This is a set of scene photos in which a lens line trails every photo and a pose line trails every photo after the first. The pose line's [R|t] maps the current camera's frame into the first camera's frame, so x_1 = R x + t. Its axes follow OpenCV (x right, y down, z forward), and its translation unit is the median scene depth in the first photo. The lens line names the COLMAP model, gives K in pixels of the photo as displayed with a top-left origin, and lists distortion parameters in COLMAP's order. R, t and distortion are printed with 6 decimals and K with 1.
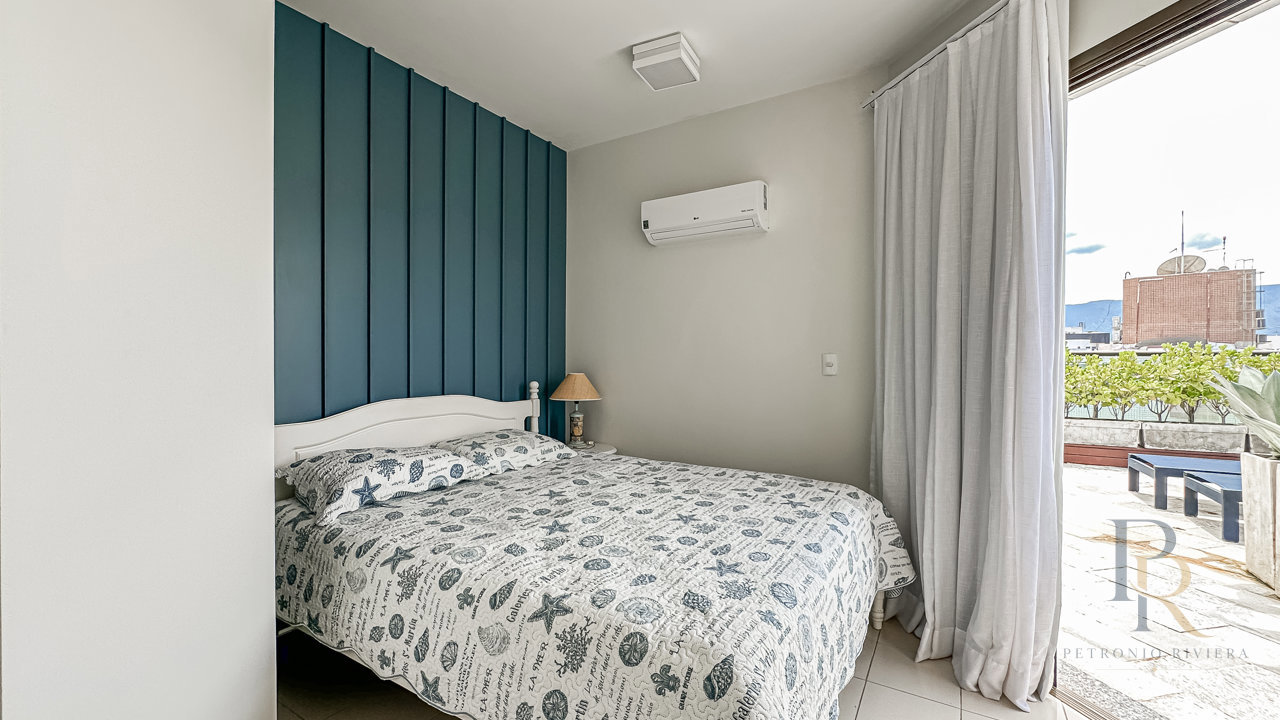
lens RADIAL K [[519.5, 0, 638.9], [0, 519.5, 360.6], [0, 0, 1]] dist [-0.004293, 0.001400]
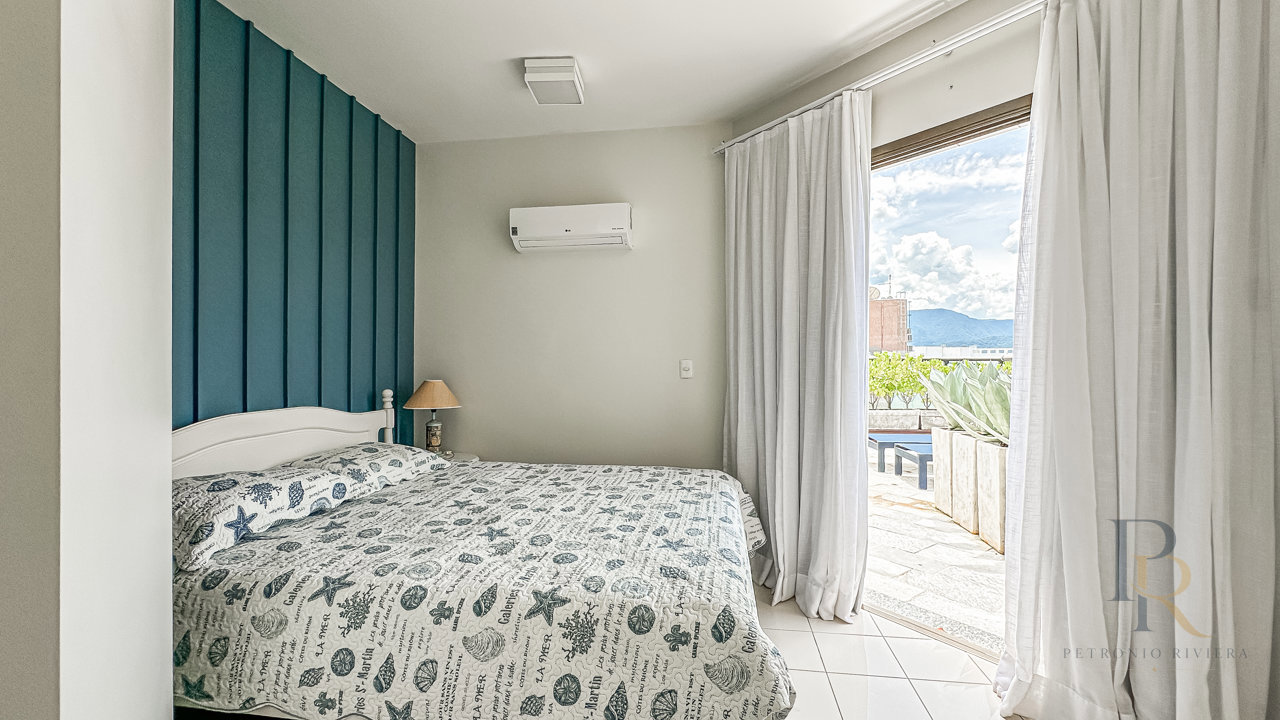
lens RADIAL K [[519.5, 0, 637.9], [0, 519.5, 361.4], [0, 0, 1]] dist [-0.004293, 0.001400]
pose [[0.918131, -0.000815, 0.396276, -0.259410], [0.004104, 0.999964, -0.007452, -0.001231], [-0.396255, 0.008468, 0.918101, -0.026646]]
